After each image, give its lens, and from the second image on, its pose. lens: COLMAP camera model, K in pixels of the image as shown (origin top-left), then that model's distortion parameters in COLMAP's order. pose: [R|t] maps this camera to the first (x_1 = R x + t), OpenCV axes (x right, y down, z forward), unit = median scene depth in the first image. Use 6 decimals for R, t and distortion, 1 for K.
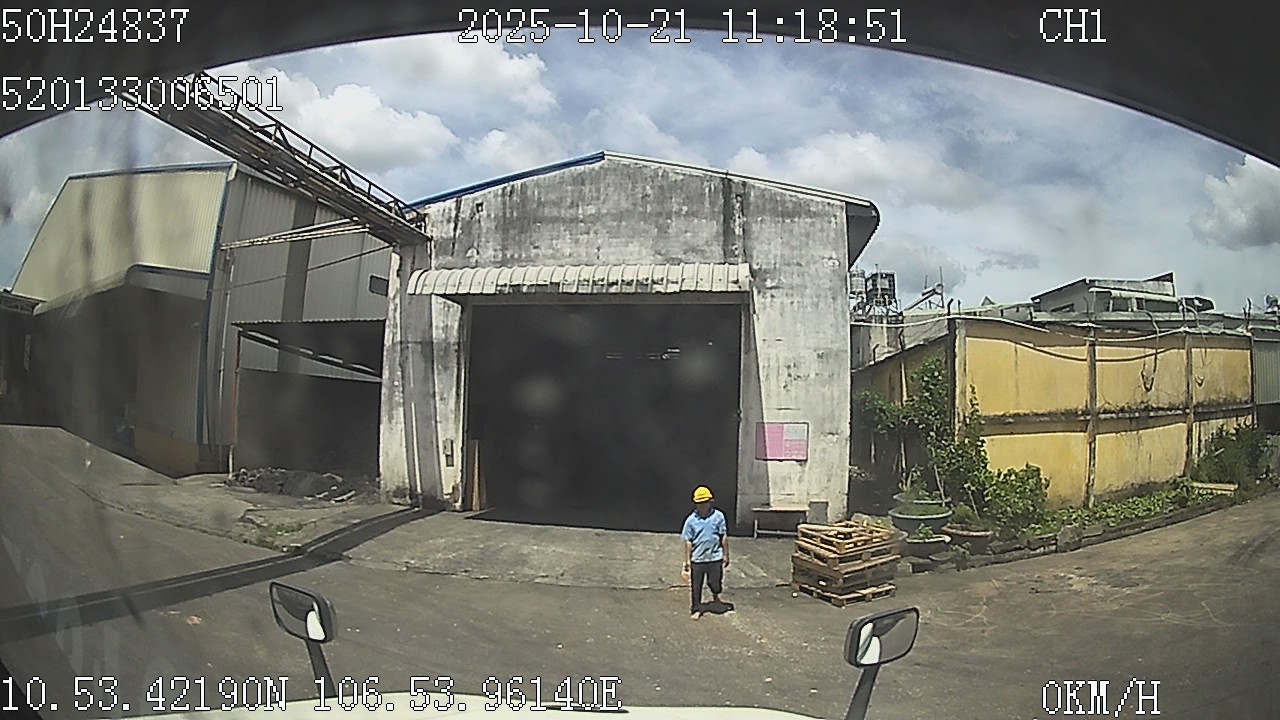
lens RADIAL K [[760.3, 0, 686.1], [0, 760.3, 325.9], [0, 0, 1]] dist [-0.332618, 0.109535]
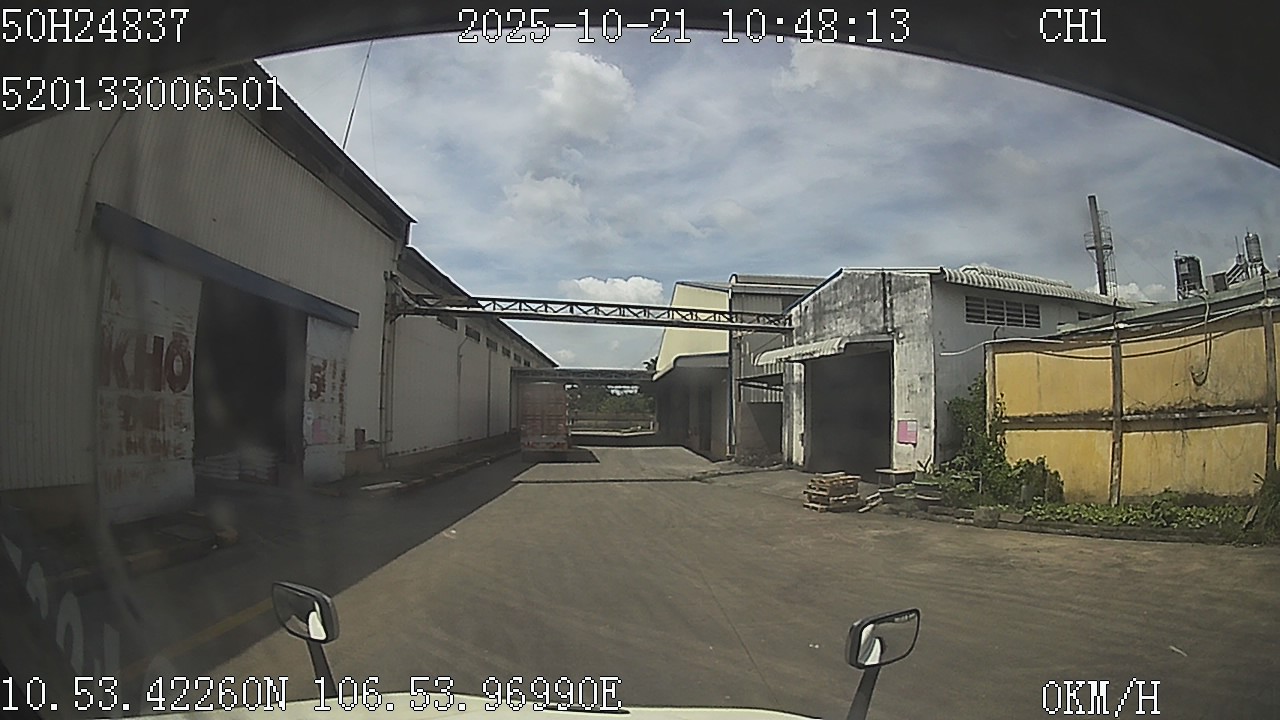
lens RADIAL K [[712.2, 0, 641.0], [0, 712.2, 382.6], [0, 0, 1]] dist [-0.268683, 0.043321]
pose [[0.355865, -0.058825, -0.932684, 1.258131], [0.123609, 0.992211, -0.015416, -0.001508], [0.926327, -0.109802, 0.360365, -0.056026]]
